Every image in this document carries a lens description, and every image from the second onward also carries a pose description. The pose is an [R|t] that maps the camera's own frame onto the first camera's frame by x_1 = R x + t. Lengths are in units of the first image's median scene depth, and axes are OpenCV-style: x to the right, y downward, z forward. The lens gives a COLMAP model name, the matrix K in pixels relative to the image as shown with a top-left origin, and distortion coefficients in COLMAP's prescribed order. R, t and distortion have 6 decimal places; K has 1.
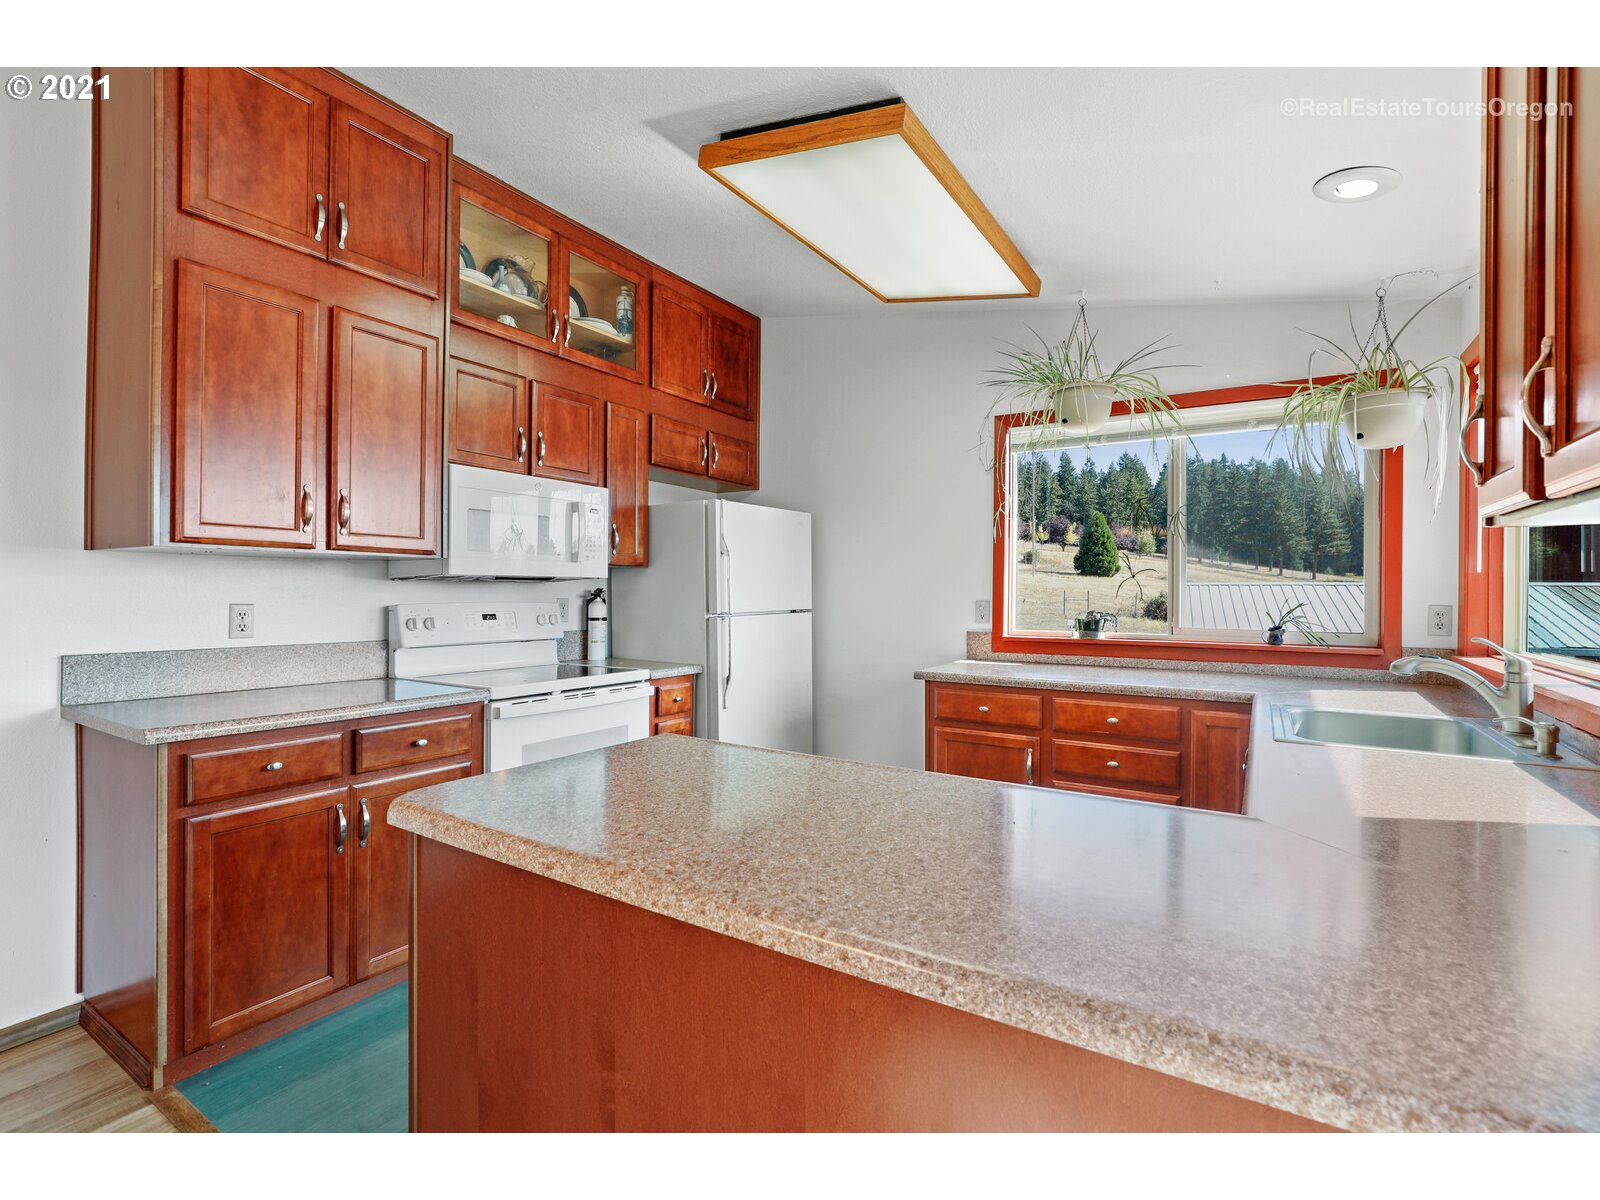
lens RADIAL K [[739.1, 0, 802.3], [0, 739.1, 593.6], [0, 0, 1]] dist [-0.024637, 0.008405]
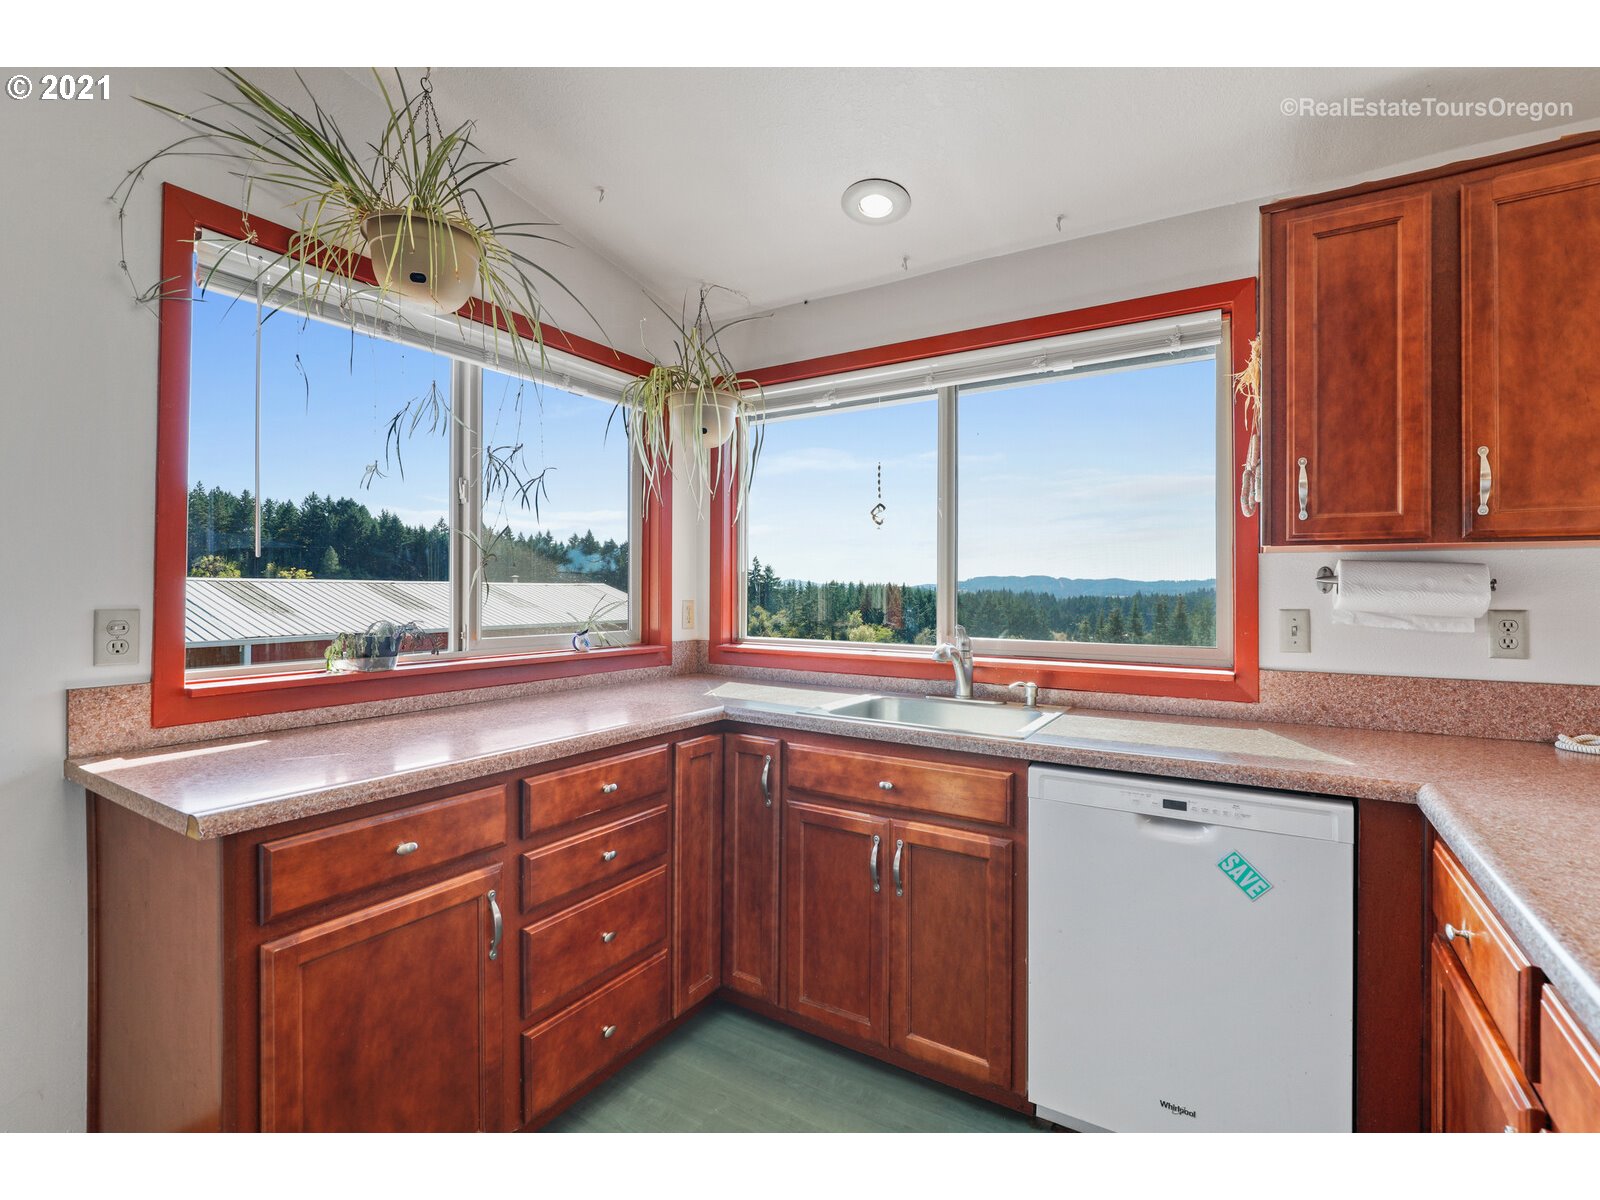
lens RADIAL K [[739.1, 0, 812.4], [0, 739.1, 586.9], [0, 0, 1]] dist [-0.024637, 0.008405]
pose [[-0.008374, 0.001509, 0.999964, -0.186946], [0.001423, 0.999998, -0.001497, -0.002320], [-0.999964, 0.001411, -0.008376, 0.688903]]
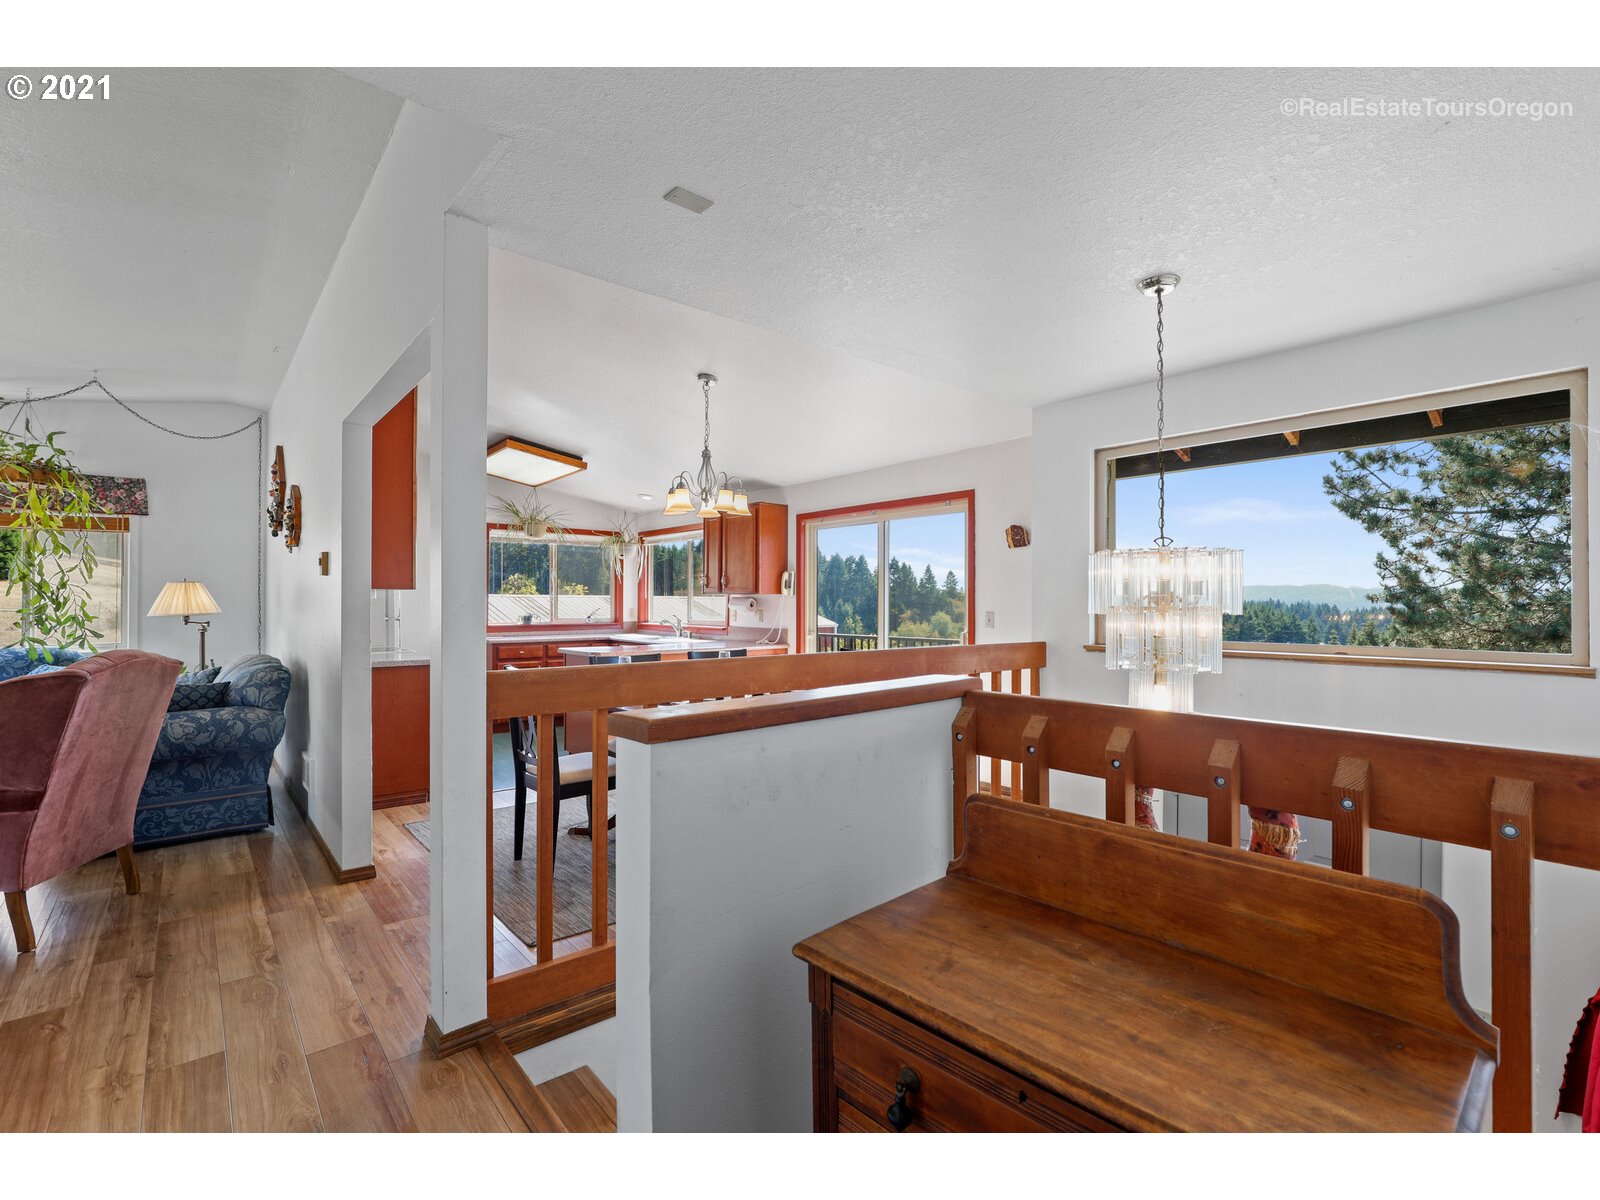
lens RADIAL K [[739.1, 0, 808.6], [0, 739.1, 600.0], [0, 0, 1]] dist [-0.024637, 0.008405]
pose [[0.297222, -0.001237, 0.954808, -1.655969], [0.003516, 0.999994, 0.000201, -0.014136], [-0.954802, 0.003297, 0.297224, -0.587414]]
